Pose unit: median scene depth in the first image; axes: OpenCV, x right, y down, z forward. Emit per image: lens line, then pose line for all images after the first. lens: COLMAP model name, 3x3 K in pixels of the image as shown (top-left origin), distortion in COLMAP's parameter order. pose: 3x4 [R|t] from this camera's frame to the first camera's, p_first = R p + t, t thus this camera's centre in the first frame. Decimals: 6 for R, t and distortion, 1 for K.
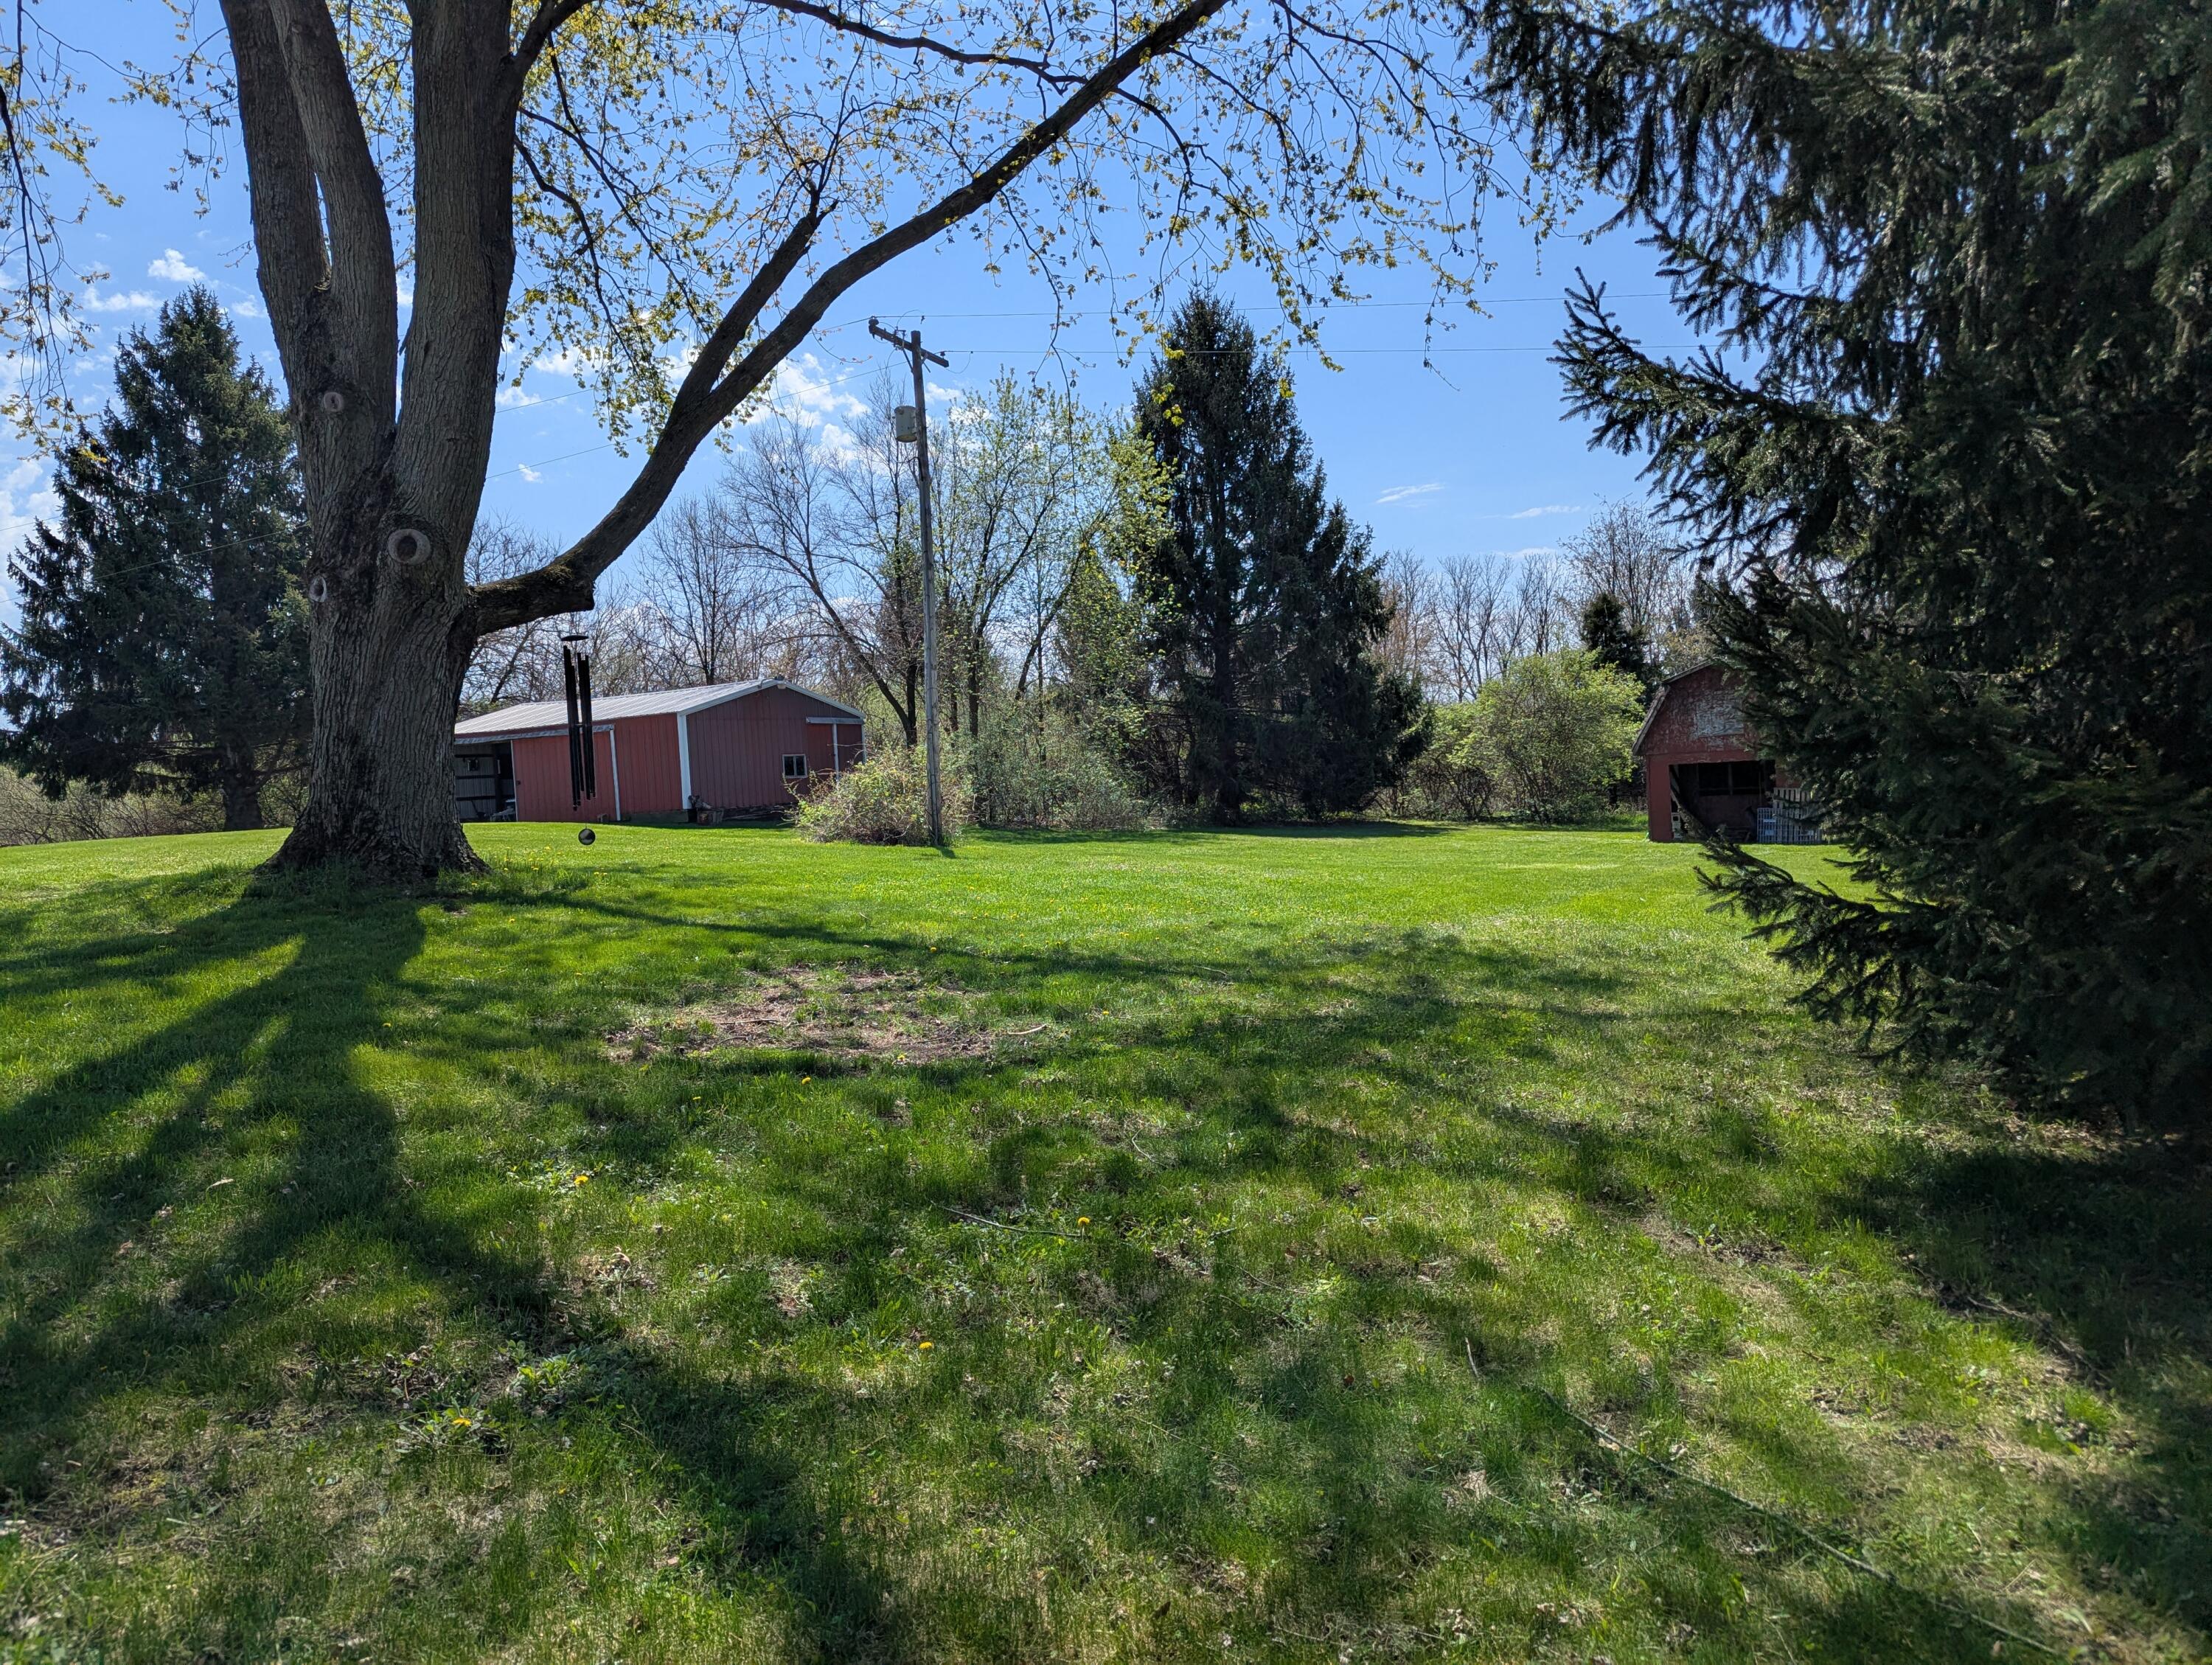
lens RADIAL K [[1539.0, 0, 1094.1], [0, 1539.0, 837.2], [0, 0, 1]] dist [0.033723, -0.030731]
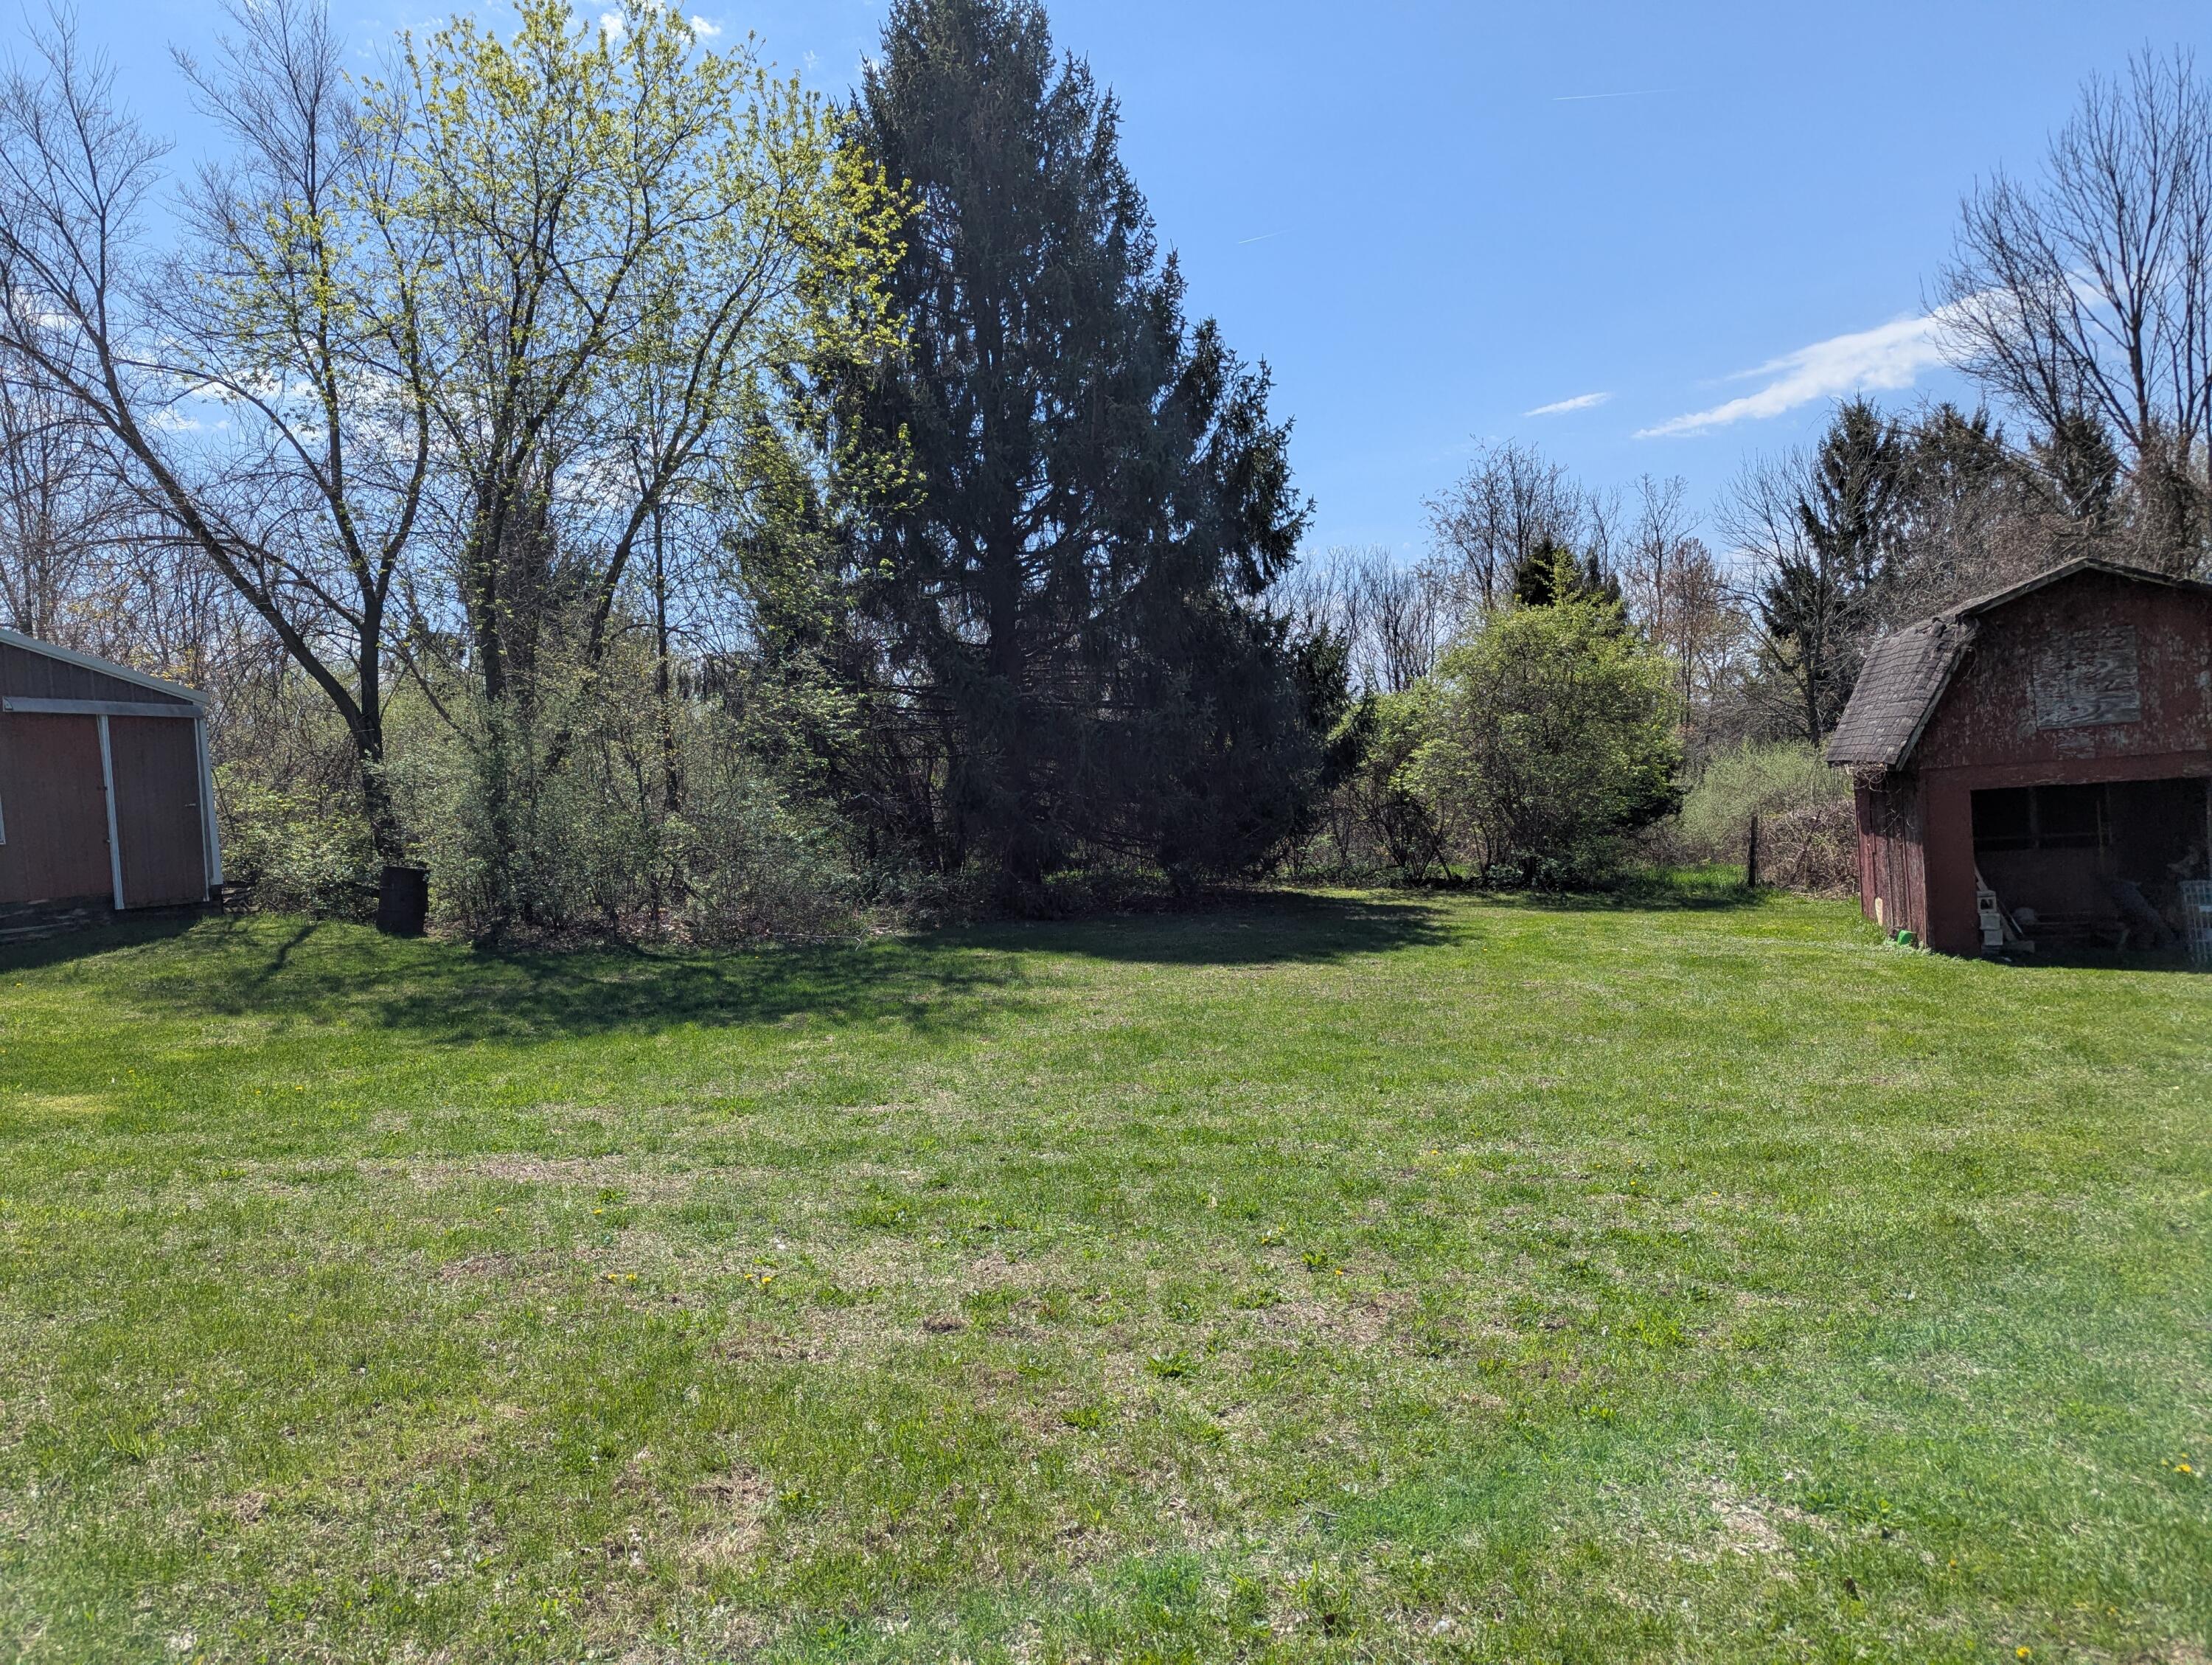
lens RADIAL K [[1539.0, 0, 1096.3], [0, 1539.0, 843.3], [0, 0, 1]] dist [0.033723, -0.030731]
pose [[0.987187, -0.018747, 0.158464, 0.027096], [0.020903, 0.999710, -0.011948, -0.023719], [-0.158194, 0.015107, 0.987292, 0.457334]]
